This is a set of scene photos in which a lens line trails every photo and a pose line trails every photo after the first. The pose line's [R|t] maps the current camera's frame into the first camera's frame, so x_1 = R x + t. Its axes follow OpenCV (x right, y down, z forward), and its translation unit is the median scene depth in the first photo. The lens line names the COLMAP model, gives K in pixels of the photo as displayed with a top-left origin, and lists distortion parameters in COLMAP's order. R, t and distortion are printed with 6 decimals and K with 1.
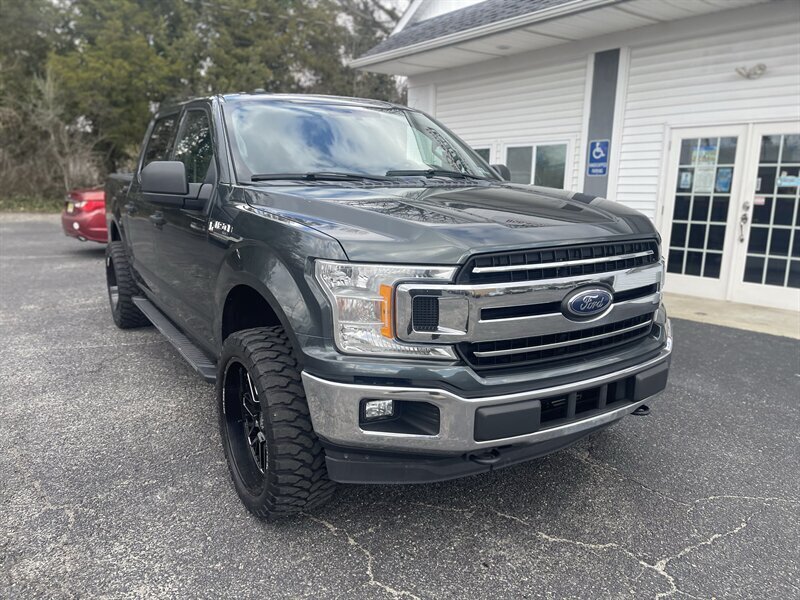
lens RADIAL K [[599.8, 0, 387.9], [0, 599.8, 307.3], [0, 0, 1]] dist [0.063293, -0.068147]
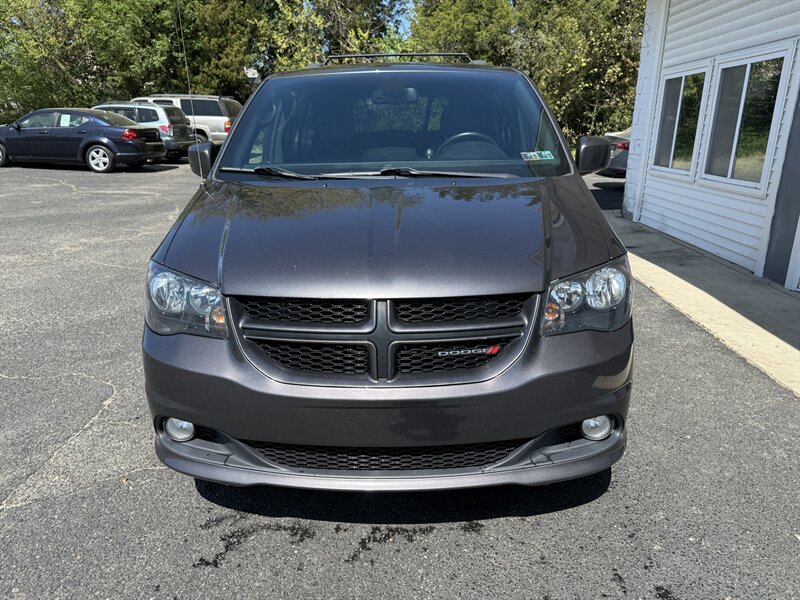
lens RADIAL K [[557.7, 0, 401.2], [0, 557.7, 301.0], [0, 0, 1]] dist [0.045855, -0.061694]
pose [[0.763704, 0.180313, -0.619874, 0.464177], [-0.120635, 0.983148, 0.137359, -0.063604], [0.634195, -0.030123, 0.772586, 0.342472]]
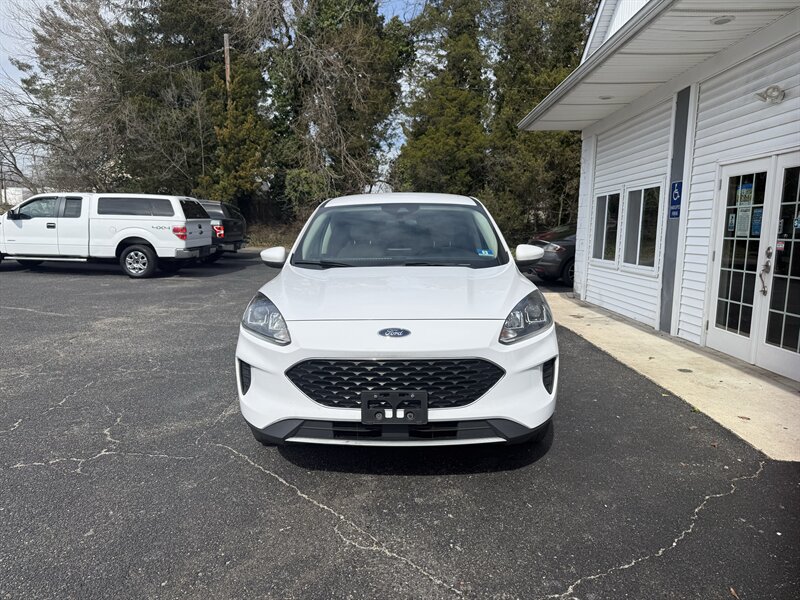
lens RADIAL K [[557.7, 0, 402.4], [0, 557.7, 309.2], [0, 0, 1]] dist [0.045855, -0.061694]
pose [[0.782063, 0.084033, -0.617508, 0.631636], [-0.125022, 0.991879, -0.023359, -0.006671], [0.610531, 0.095470, 0.786217, 0.082243]]
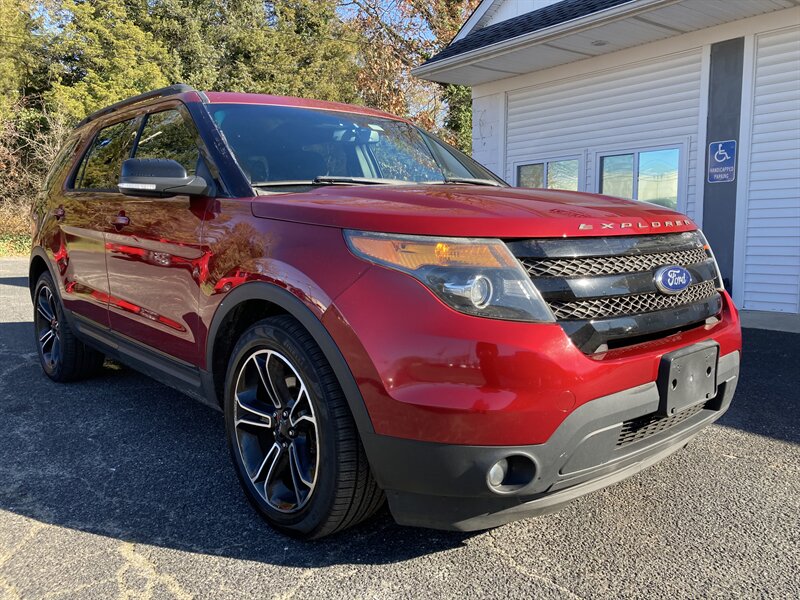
lens RADIAL K [[648.2, 0, 398.1], [0, 648.2, 293.3], [0, 0, 1]] dist [0.018906, 0.001146]
pose [[0.999750, -0.019061, 0.011682, -0.137808], [0.020181, 0.994292, -0.104772, 0.028438], [-0.009619, 0.104981, 0.994428, 0.118816]]
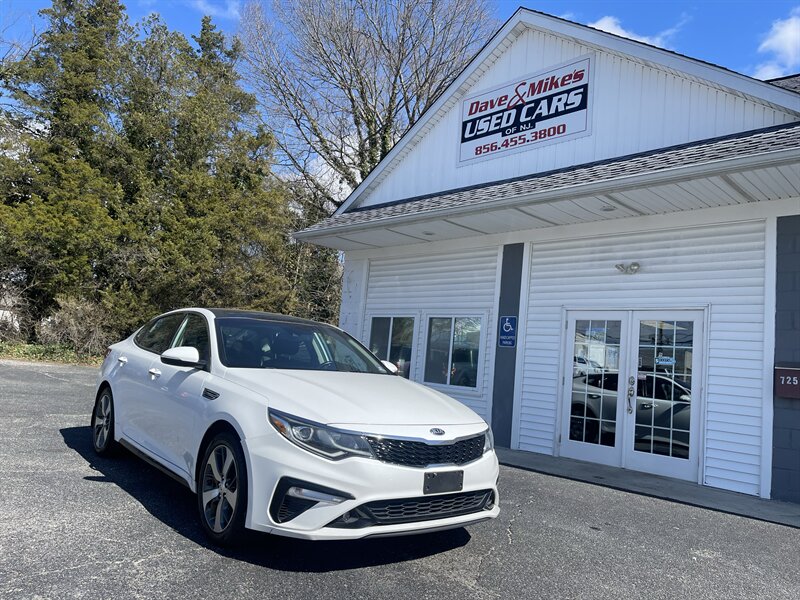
lens RADIAL K [[599.8, 0, 402.6], [0, 599.8, 296.4], [0, 0, 1]] dist [0.063293, -0.068147]
pose [[0.989019, 0.086867, 0.119560, 0.020065], [-0.046085, 0.949954, -0.308970, 0.047496], [-0.140416, 0.300068, 0.943527, -0.041598]]
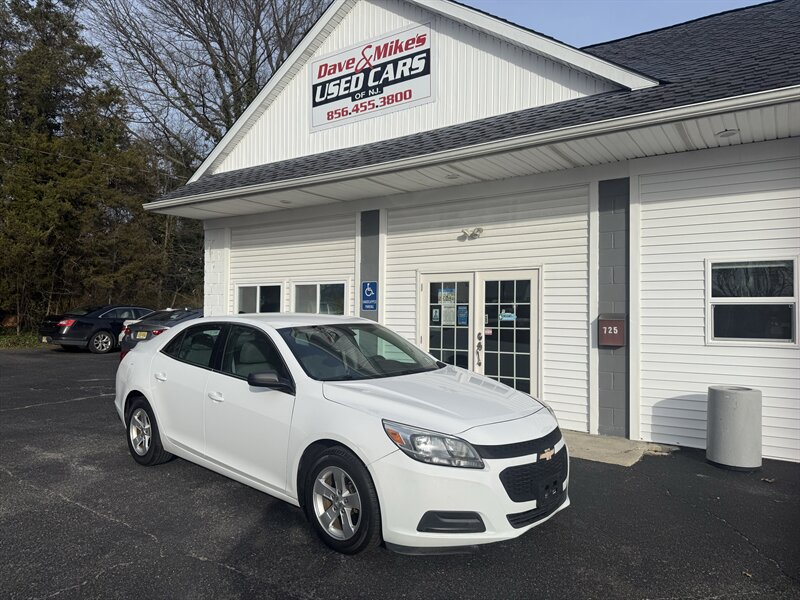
lens RADIAL K [[557.7, 0, 399.8], [0, 557.7, 305.5], [0, 0, 1]] dist [0.045855, -0.061694]
pose [[0.950019, -0.002387, 0.312184, 0.077217], [0.067858, 0.977642, -0.199027, -0.013304], [-0.304729, 0.210263, 0.928940, -0.010033]]
